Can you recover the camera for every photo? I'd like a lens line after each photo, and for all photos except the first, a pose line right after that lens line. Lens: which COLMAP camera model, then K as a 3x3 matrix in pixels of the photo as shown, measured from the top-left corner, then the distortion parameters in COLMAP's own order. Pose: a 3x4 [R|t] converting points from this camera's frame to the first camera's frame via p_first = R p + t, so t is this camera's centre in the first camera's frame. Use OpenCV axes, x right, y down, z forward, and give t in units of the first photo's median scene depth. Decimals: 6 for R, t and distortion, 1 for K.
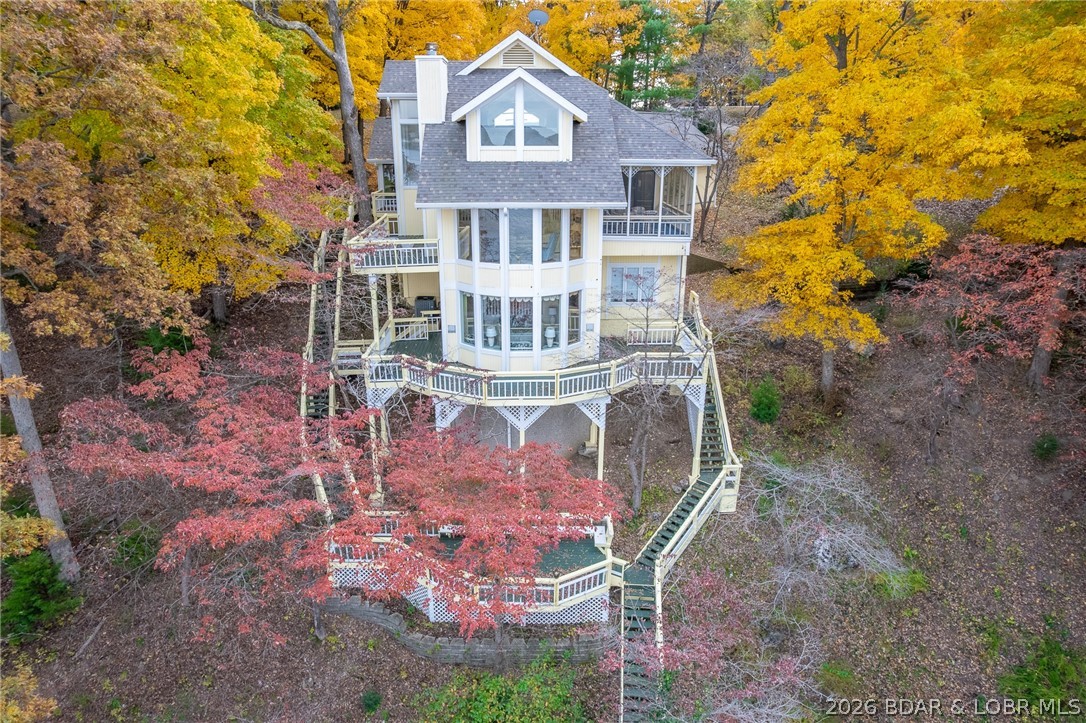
lens RADIAL K [[663.3, 0, 543.0], [0, 663.3, 361.5], [0, 0, 1]] dist [-0.069335, 0.056551]
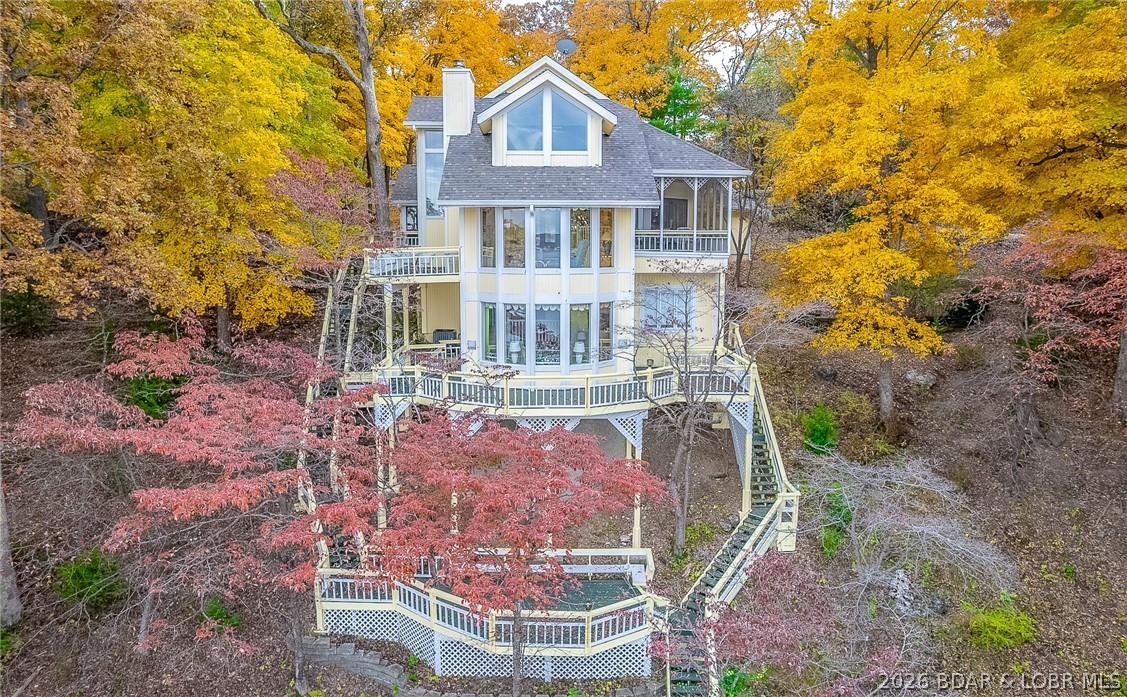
lens RADIAL K [[692.3, 0, 564.8], [0, 692.3, 331.4], [0, 0, 1]] dist [-0.064215, 0.053921]
pose [[0.999970, -0.001098, -0.007701, -0.001963], [-0.000504, 0.978765, -0.204986, 0.136412], [0.007763, 0.204983, 0.978735, 0.064095]]
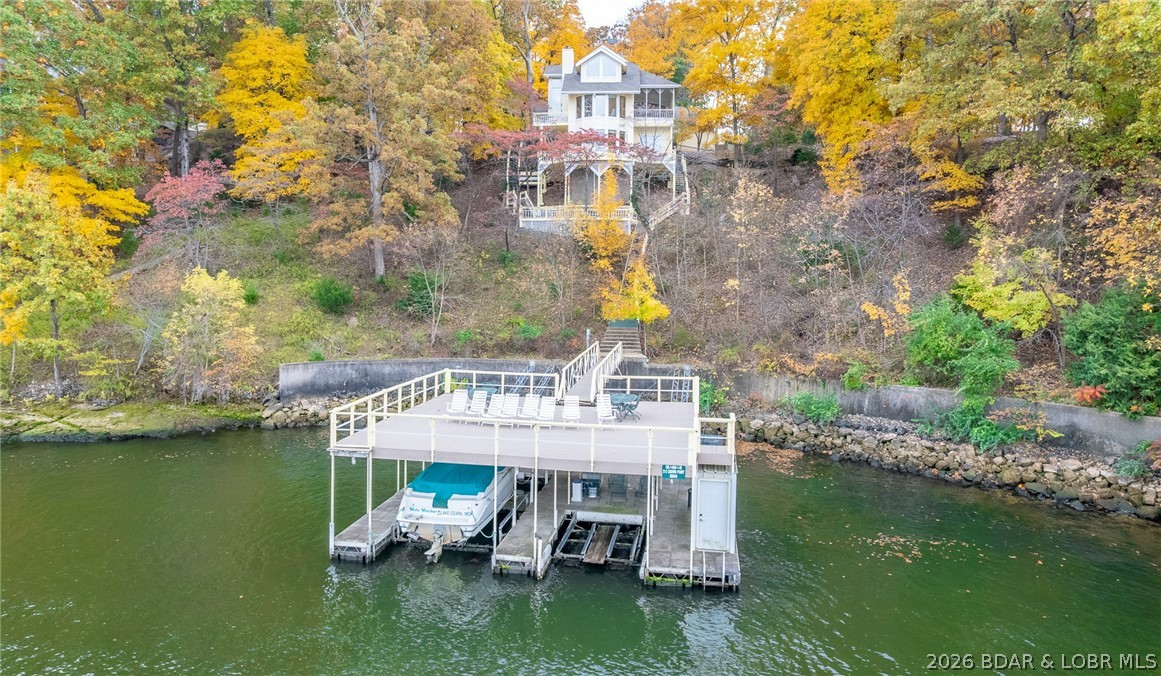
lens RADIAL K [[657.4, 0, 582.7], [0, 657.4, 332.5], [0, 0, 1]] dist [-0.082790, 0.048048]
pose [[0.995386, 0.018613, -0.094127, 0.149103], [-0.038325, 0.976478, -0.212186, 1.181739], [0.087964, 0.214814, 0.972686, -1.256933]]
